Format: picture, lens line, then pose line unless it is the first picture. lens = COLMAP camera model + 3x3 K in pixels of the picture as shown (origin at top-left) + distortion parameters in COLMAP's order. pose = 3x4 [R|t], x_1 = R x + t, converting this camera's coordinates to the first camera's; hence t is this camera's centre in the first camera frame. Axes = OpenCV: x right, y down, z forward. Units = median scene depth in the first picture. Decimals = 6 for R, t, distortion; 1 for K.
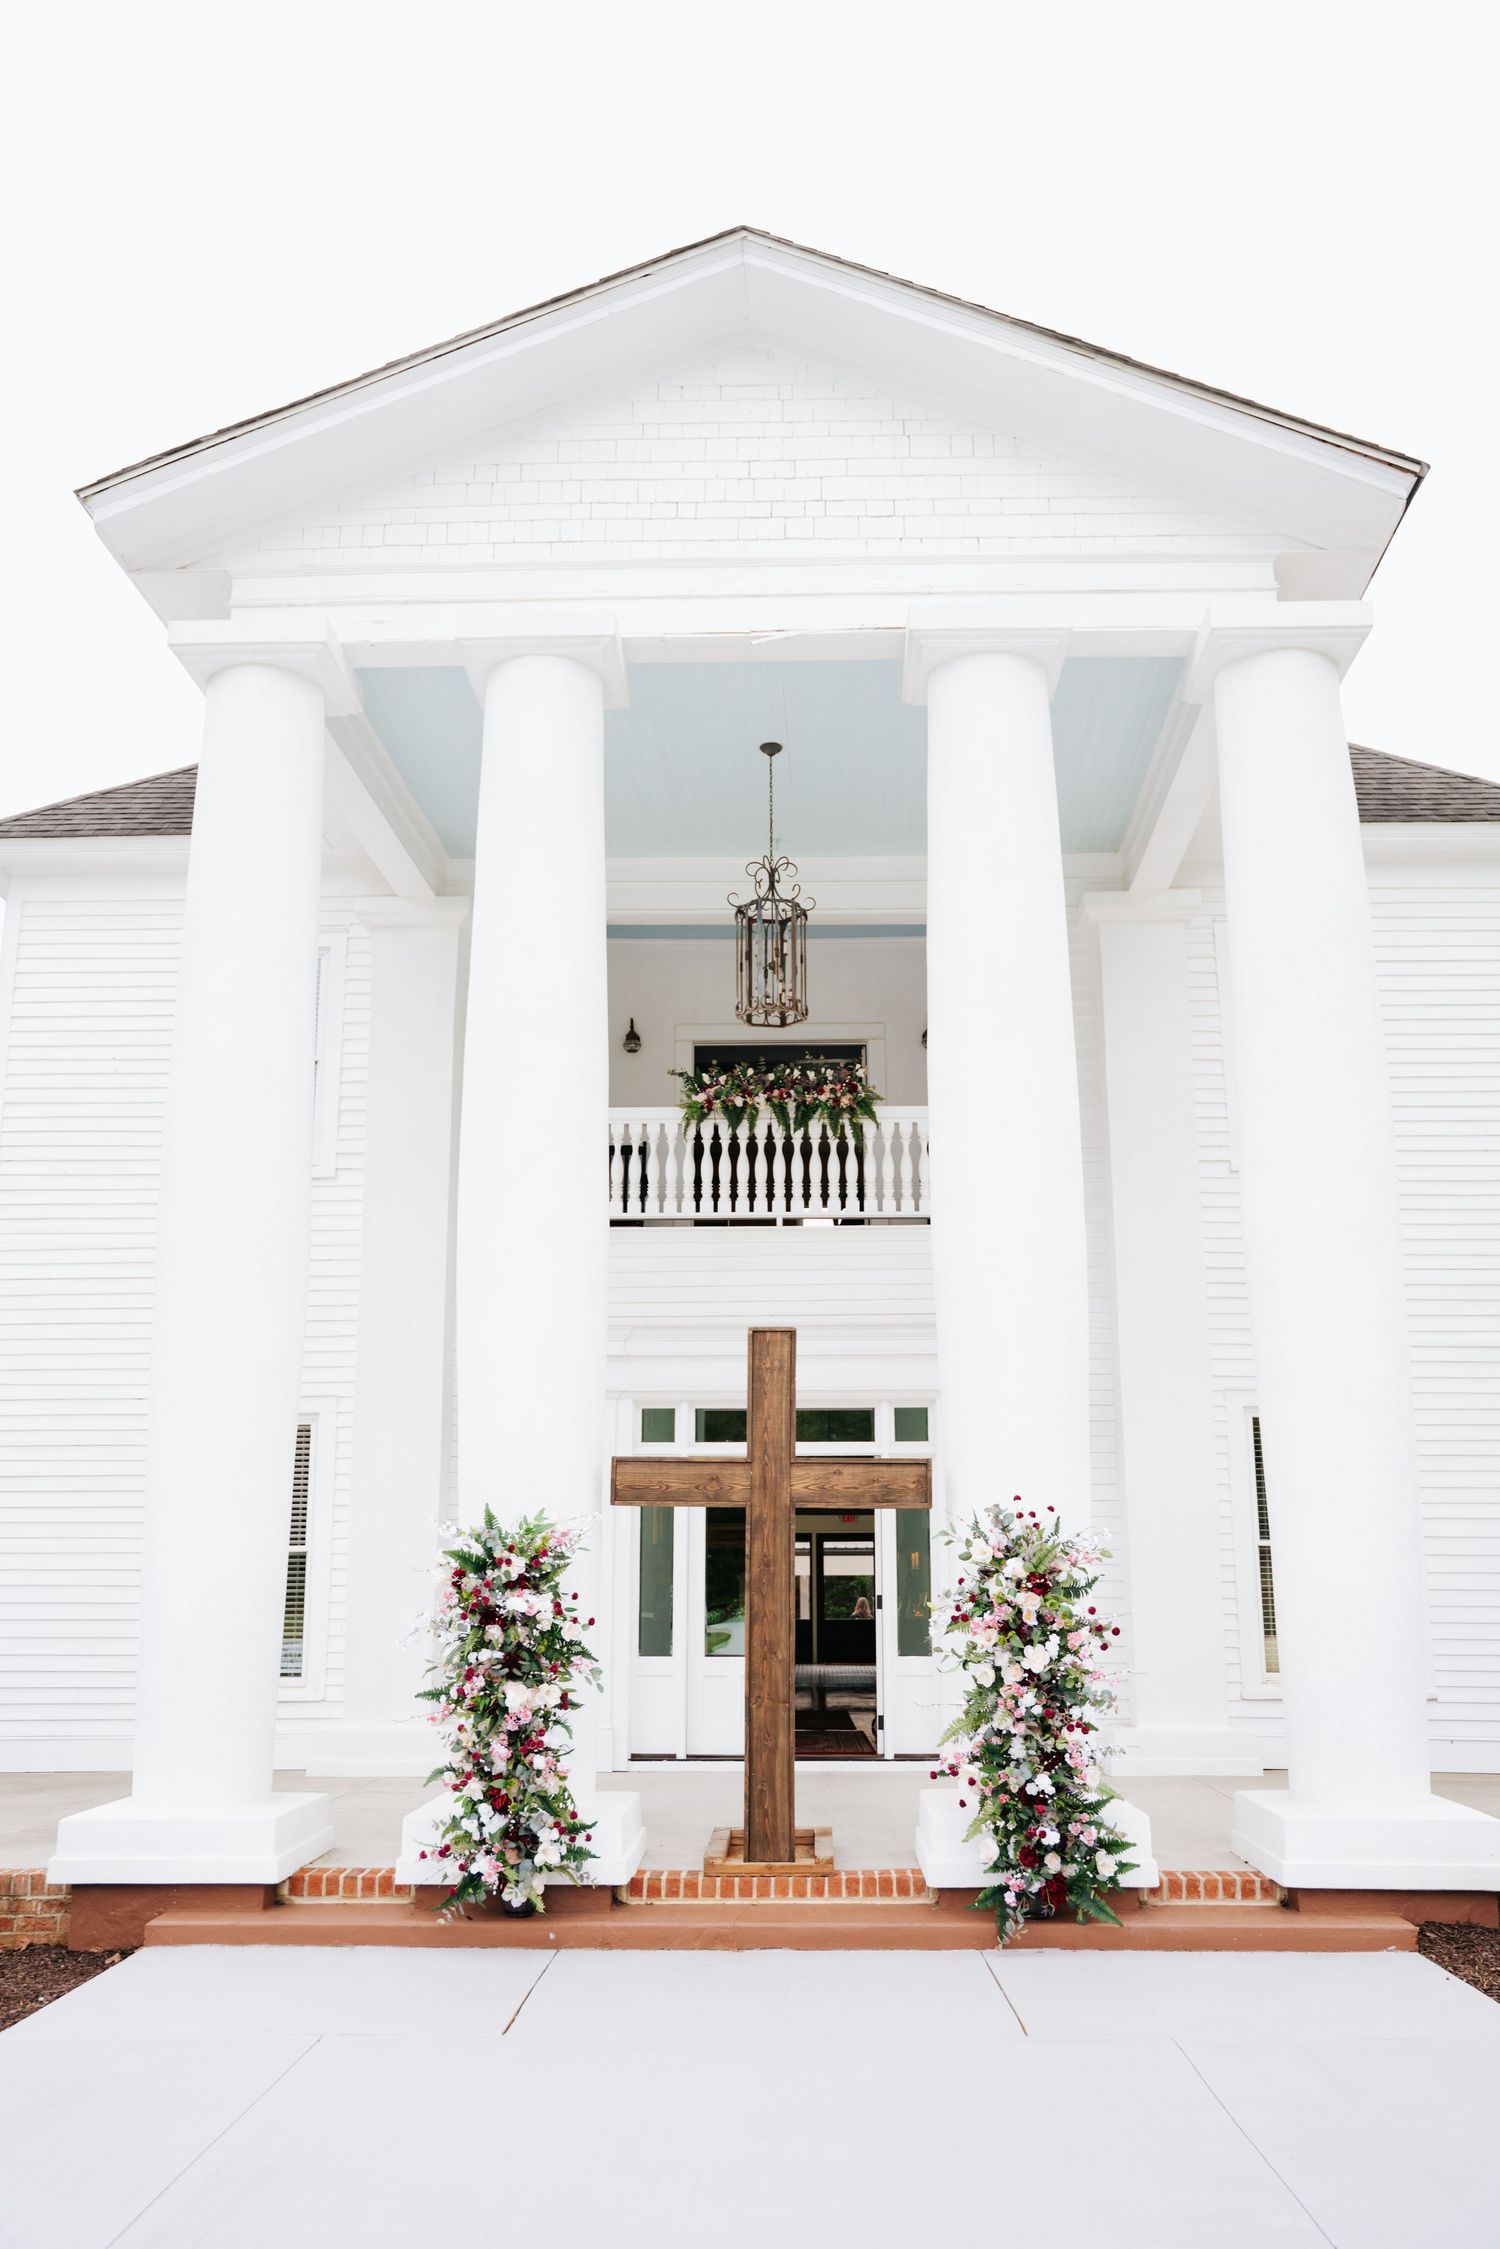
lens RADIAL K [[2046.2, 0, 750.0], [0, 2046.2, 1124.5], [0, 0, 1]] dist [0.002837, 0.016499]
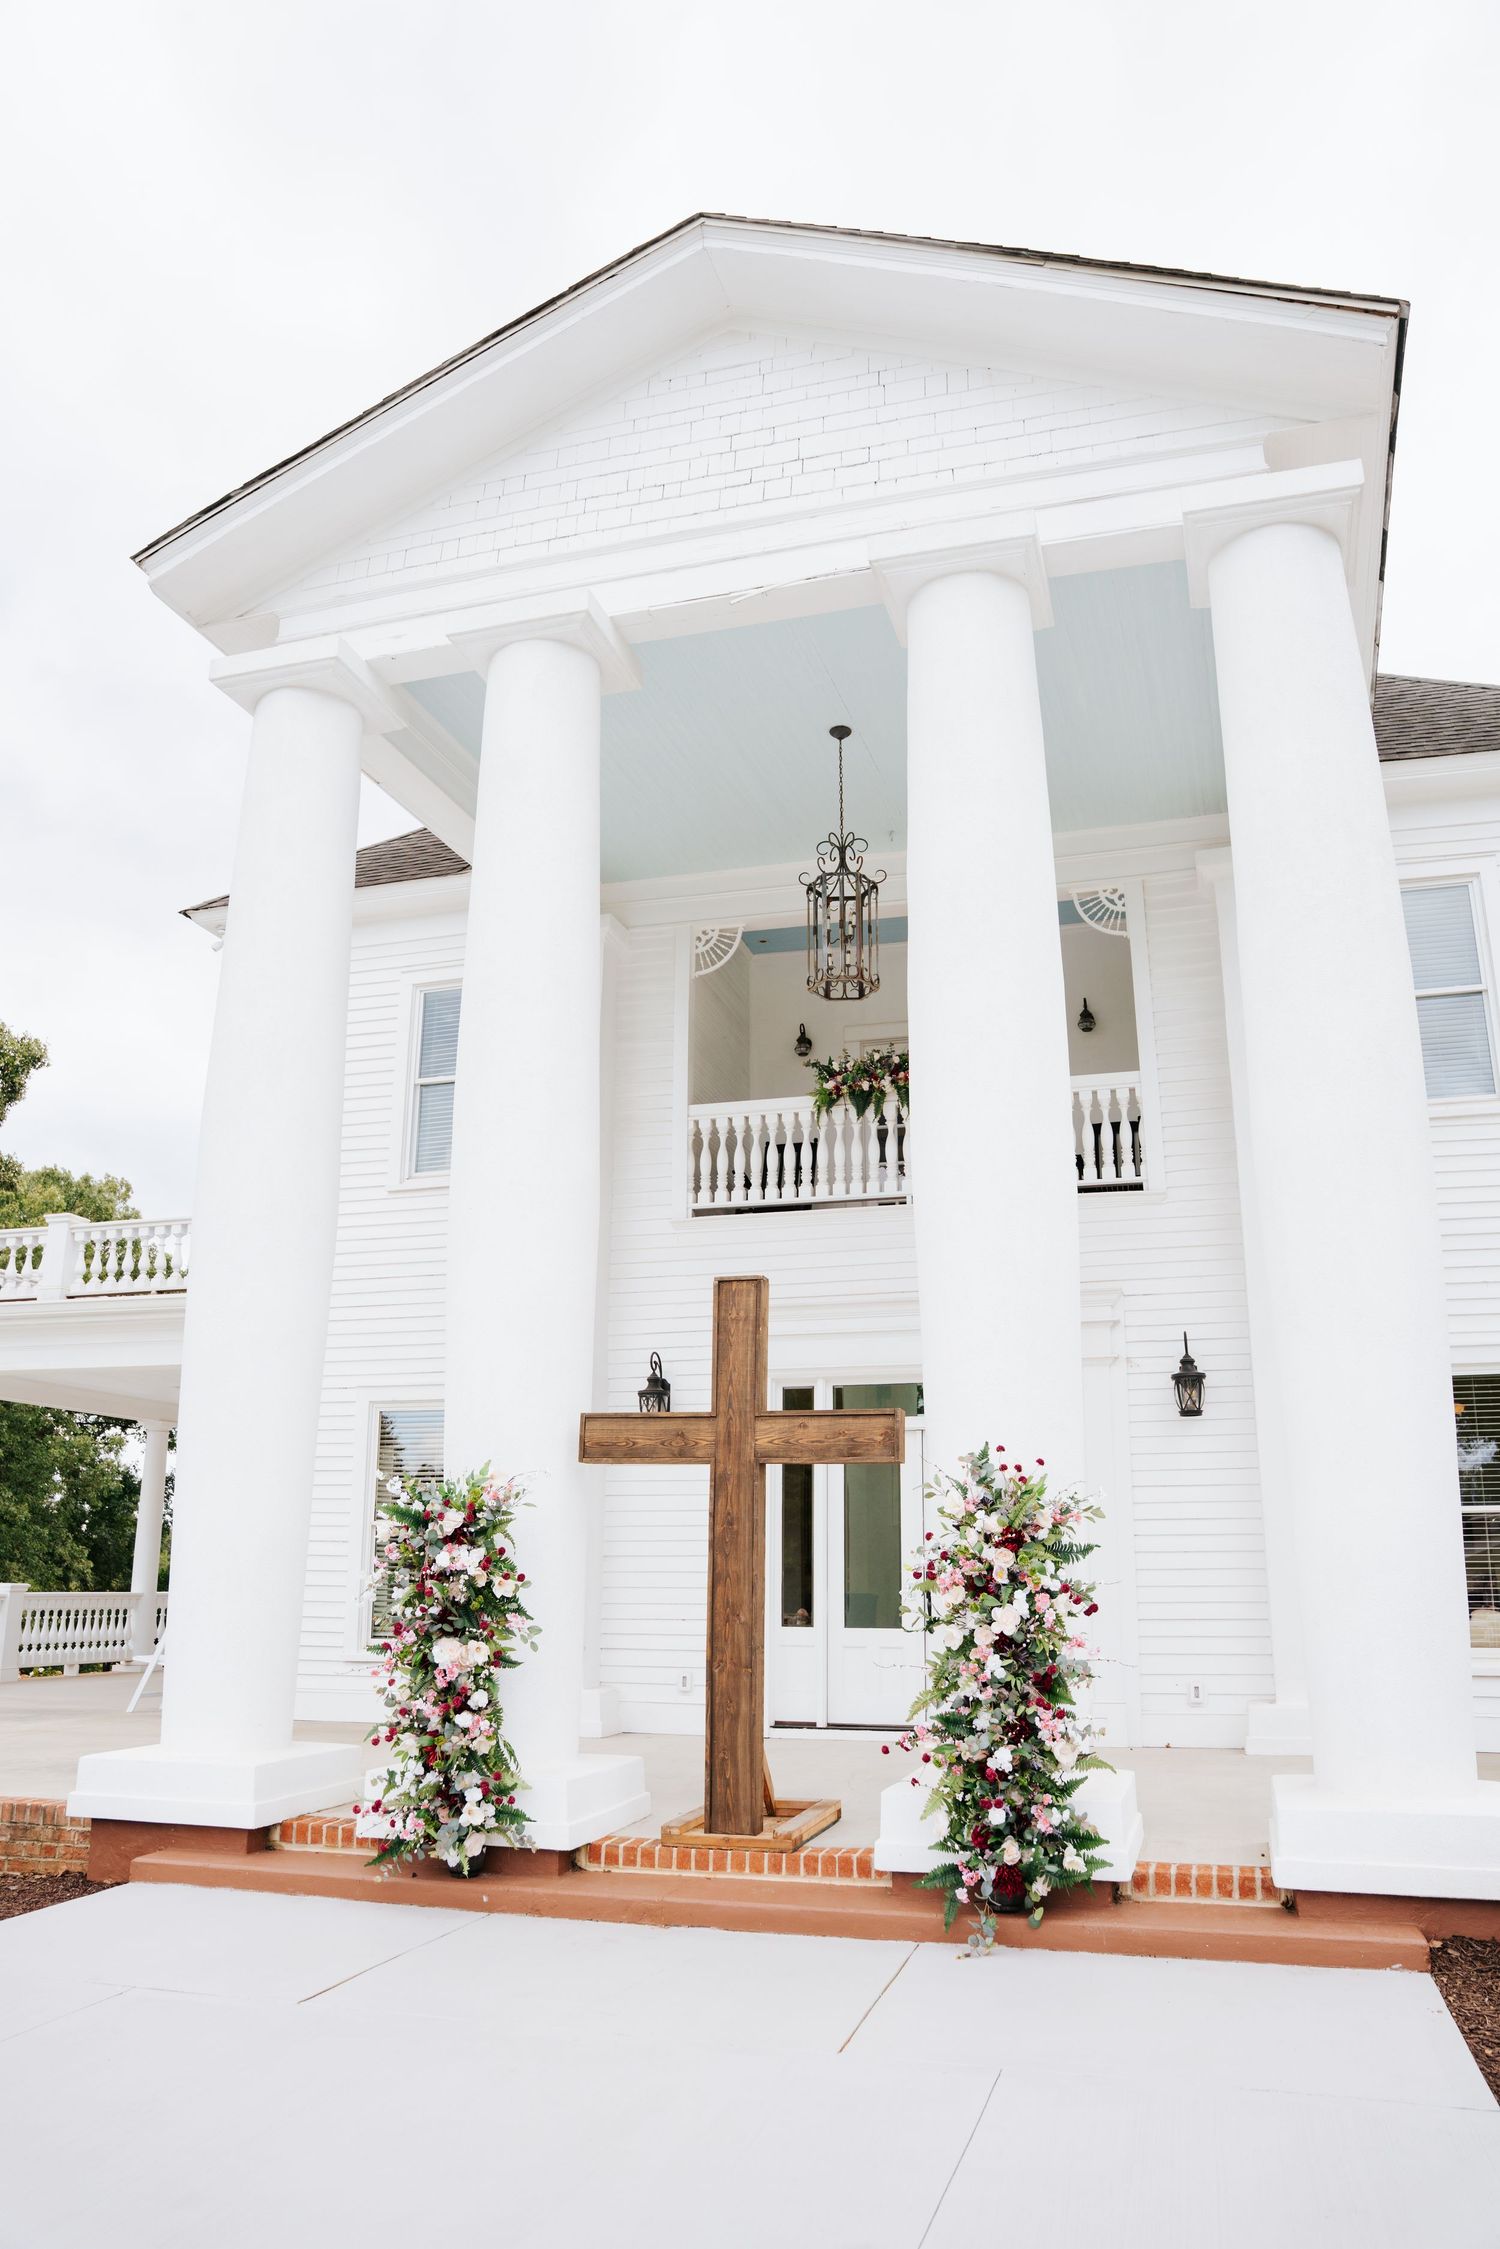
lens RADIAL K [[1704.3, 0, 750.0], [0, 1704.3, 1124.5], [0, 0, 1]] dist [-0.092536, 0.087487]
pose [[0.962266, -0.063741, -0.264538, 0.244281], [0.052050, 0.997342, -0.050978, 0.072668], [0.267084, 0.035285, 0.963027, 0.241459]]
